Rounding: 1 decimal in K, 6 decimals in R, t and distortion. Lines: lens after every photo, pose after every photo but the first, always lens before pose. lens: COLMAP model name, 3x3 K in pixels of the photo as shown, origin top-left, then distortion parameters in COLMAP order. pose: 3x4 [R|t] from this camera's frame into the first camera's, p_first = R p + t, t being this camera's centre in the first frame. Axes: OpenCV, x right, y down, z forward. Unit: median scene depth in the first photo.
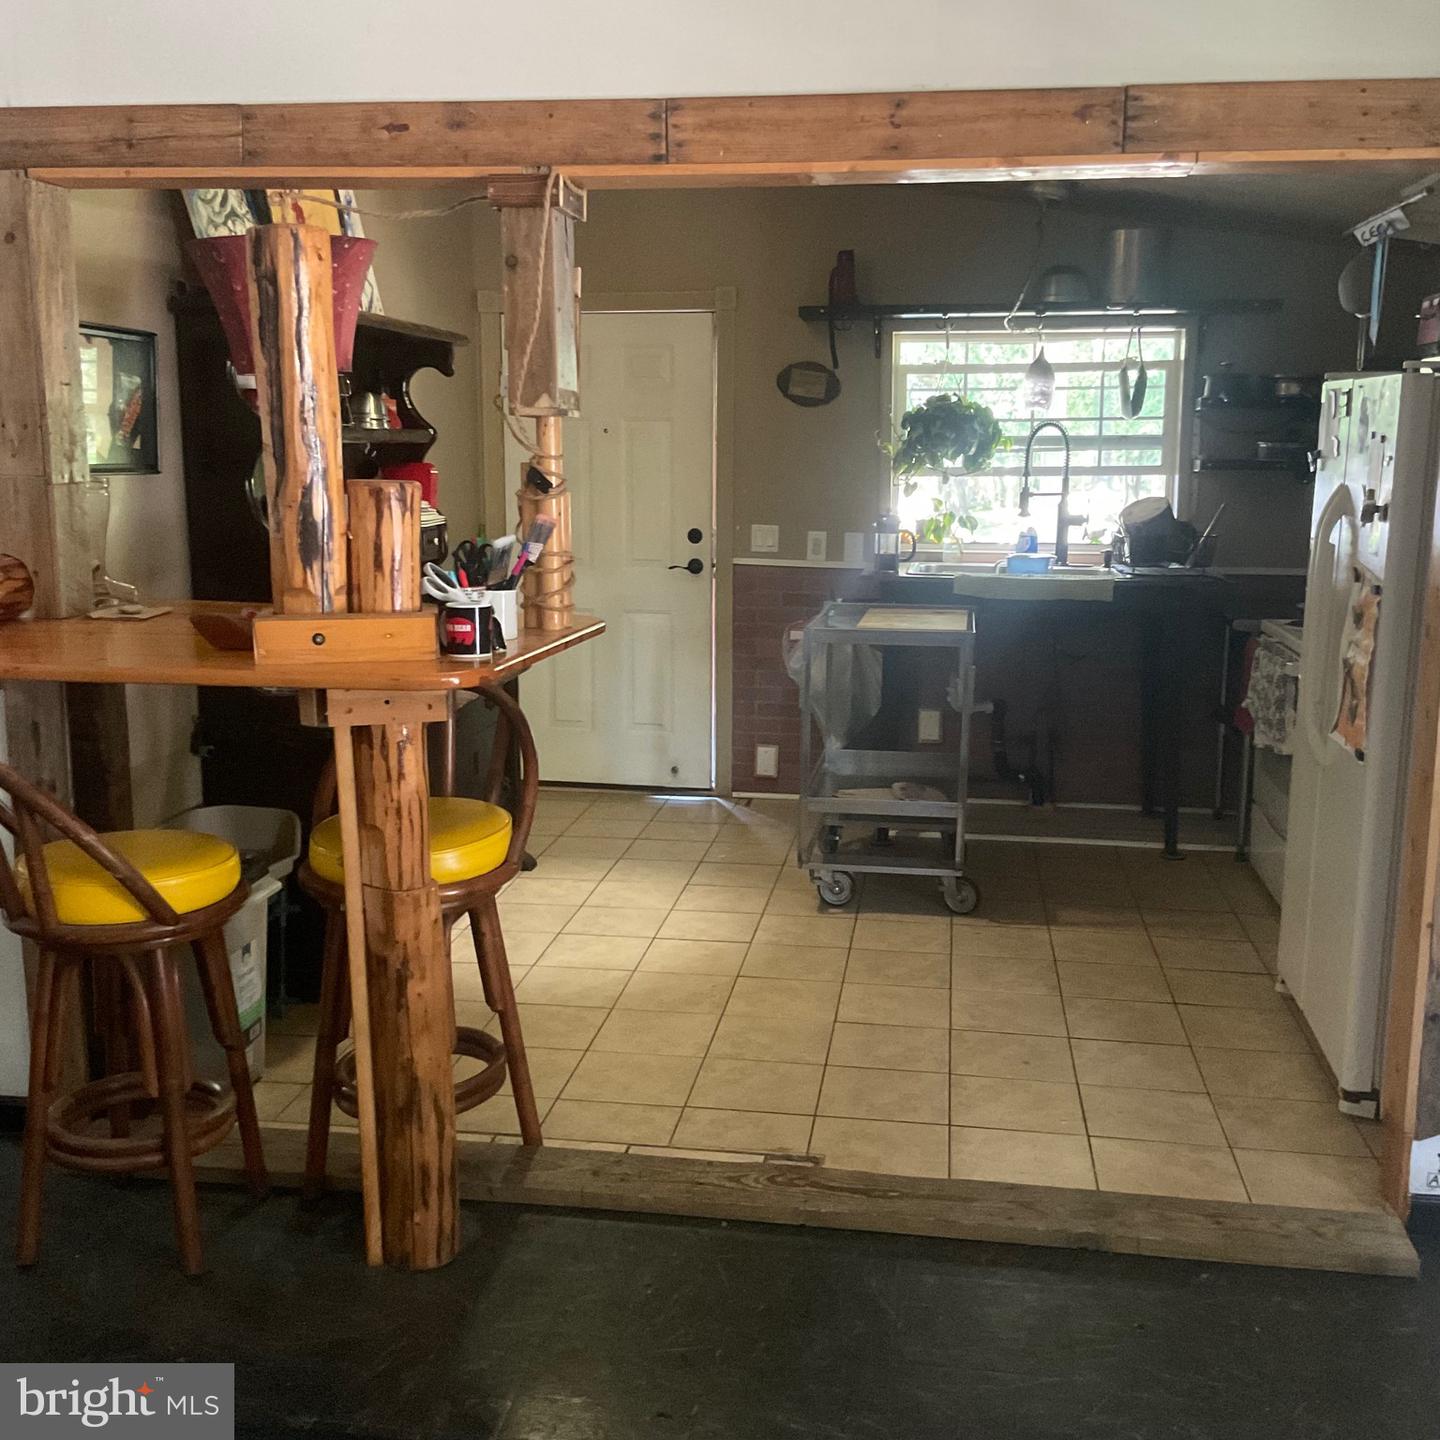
lens RADIAL K [[1614.4, 0, 720.0], [0, 1614.4, 720.0], [0, 0, 1]] dist [0.103644, -0.211475]
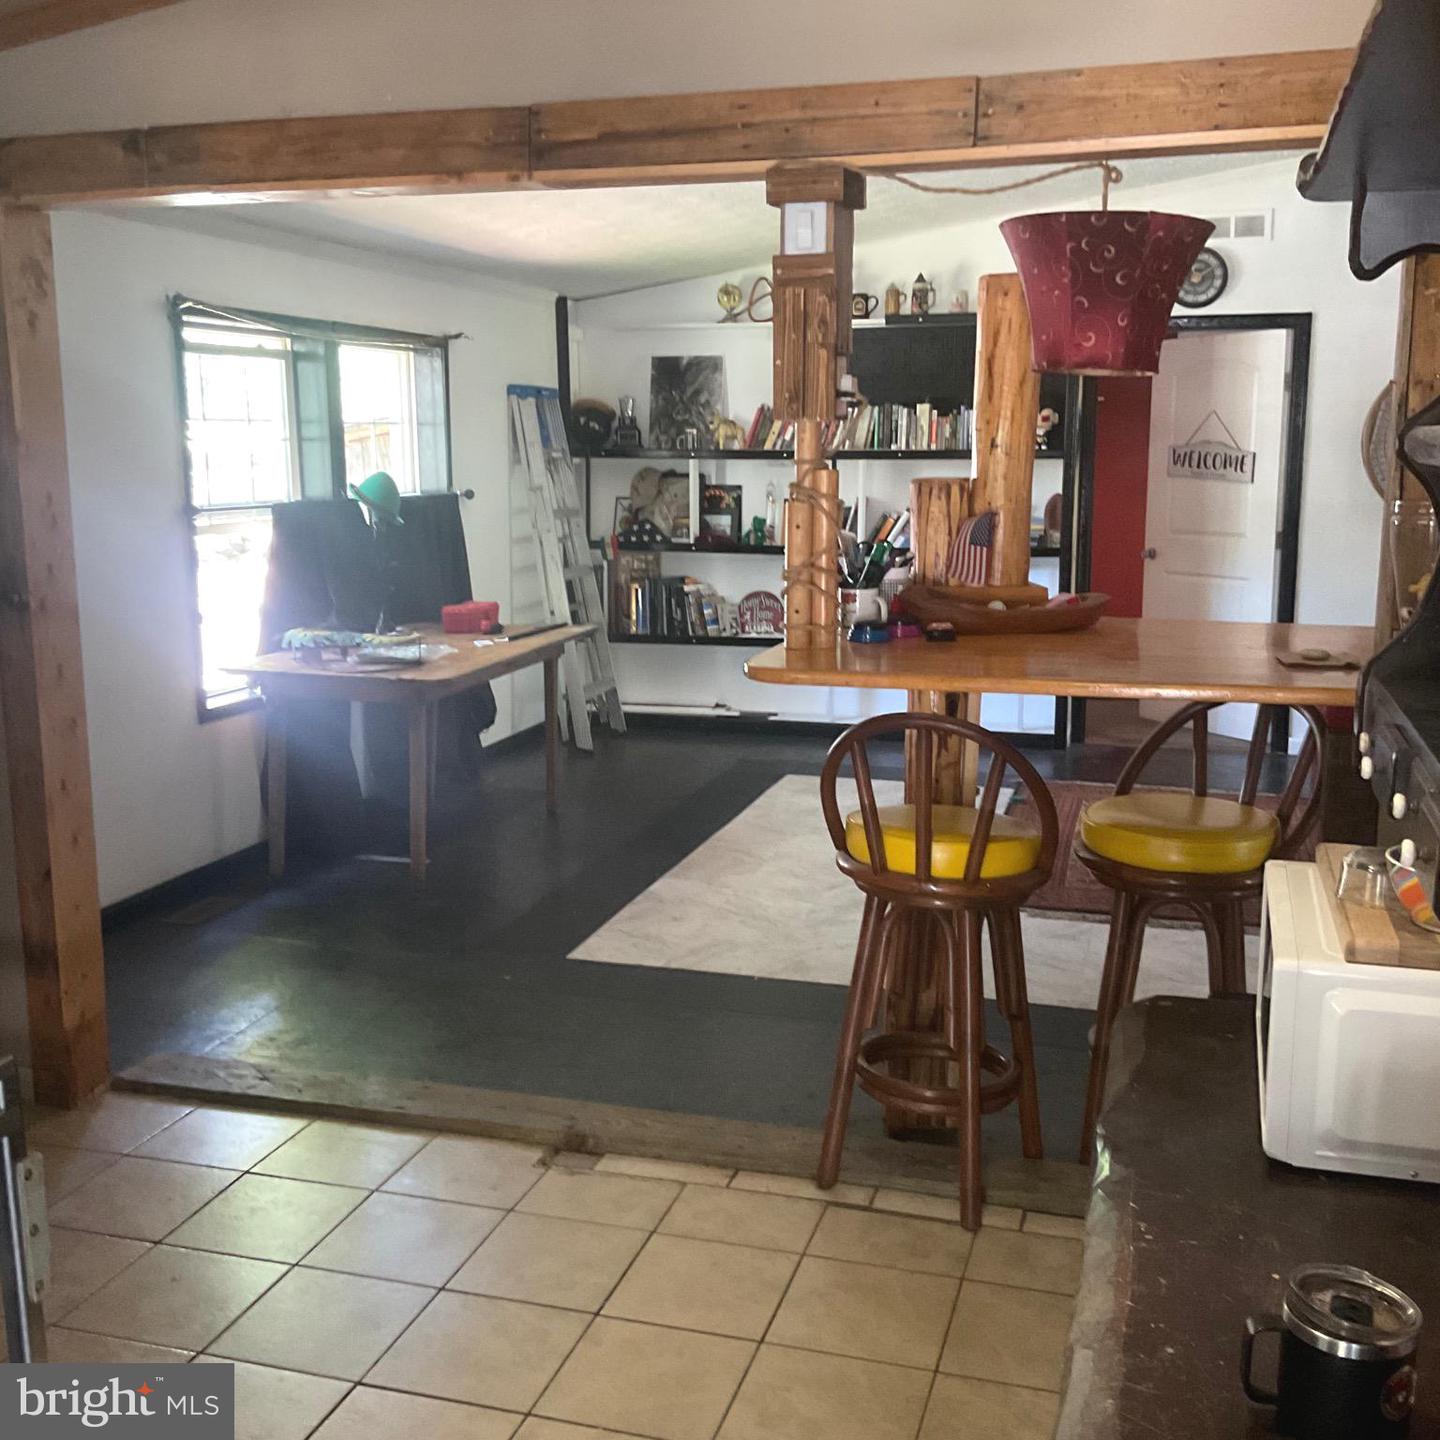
lens RADIAL K [[1614.4, 0, 720.0], [0, 1614.4, 720.0], [0, 0, 1]] dist [0.103644, -0.211475]
pose [[-0.988919, -0.027552, 0.145878, -0.182062], [0.024073, 0.939862, 0.340705, -0.312021], [-0.146493, 0.340441, -0.928784, 1.791128]]
